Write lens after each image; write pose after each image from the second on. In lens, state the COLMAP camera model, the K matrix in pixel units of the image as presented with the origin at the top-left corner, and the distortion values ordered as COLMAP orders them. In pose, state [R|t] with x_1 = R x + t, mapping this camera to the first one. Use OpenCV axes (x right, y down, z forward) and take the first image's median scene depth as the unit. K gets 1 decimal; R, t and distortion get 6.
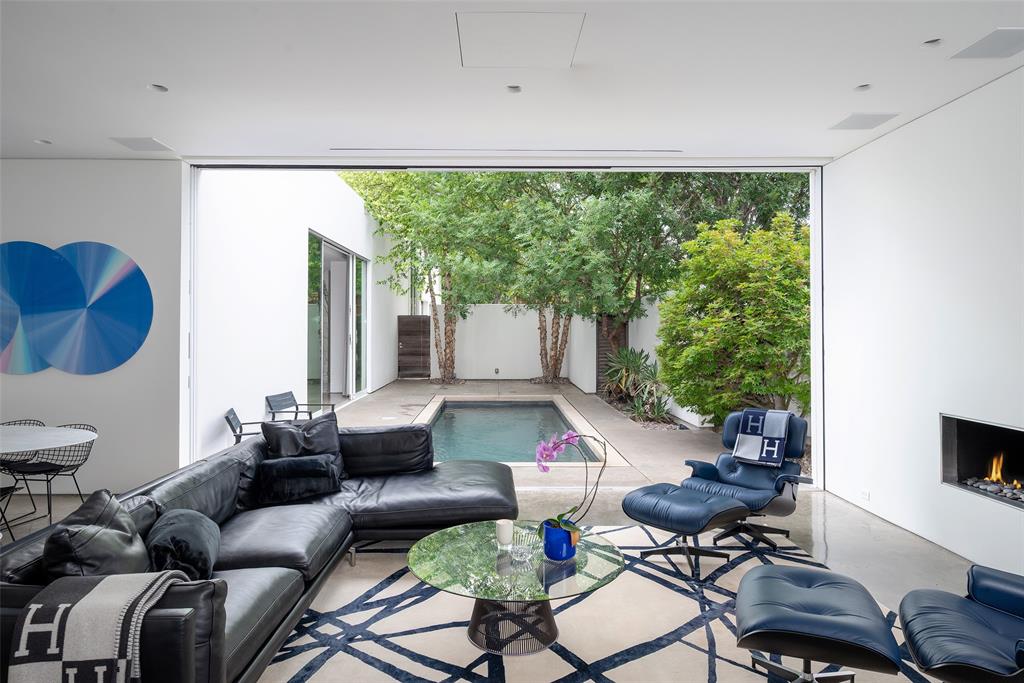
lens RADIAL K [[640.4, 0, 515.5], [0, 640.4, 337.7], [0, 0, 1]] dist [0.000014, 0.001984]
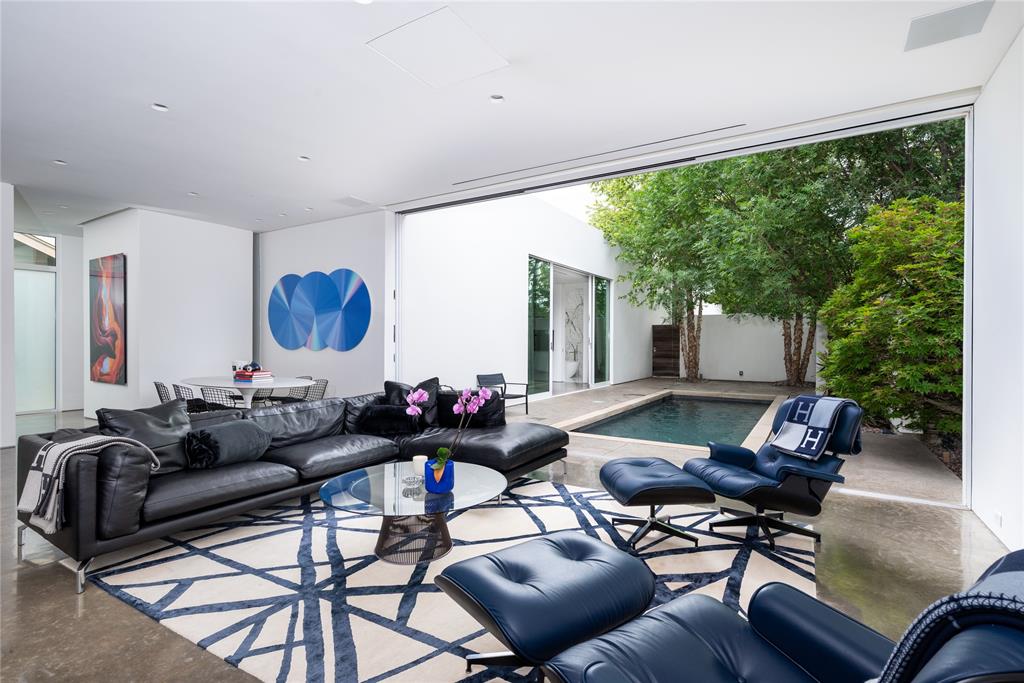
lens RADIAL K [[493.7, 0, 494.6], [0, 493.7, 355.9], [0, 0, 1]] dist [-0.002560, -0.000242]
pose [[0.837172, 0.019312, -0.546599, 0.399874], [-0.011080, 0.999770, 0.018352, 0.050897], [0.546828, -0.009308, 0.837193, 0.197346]]
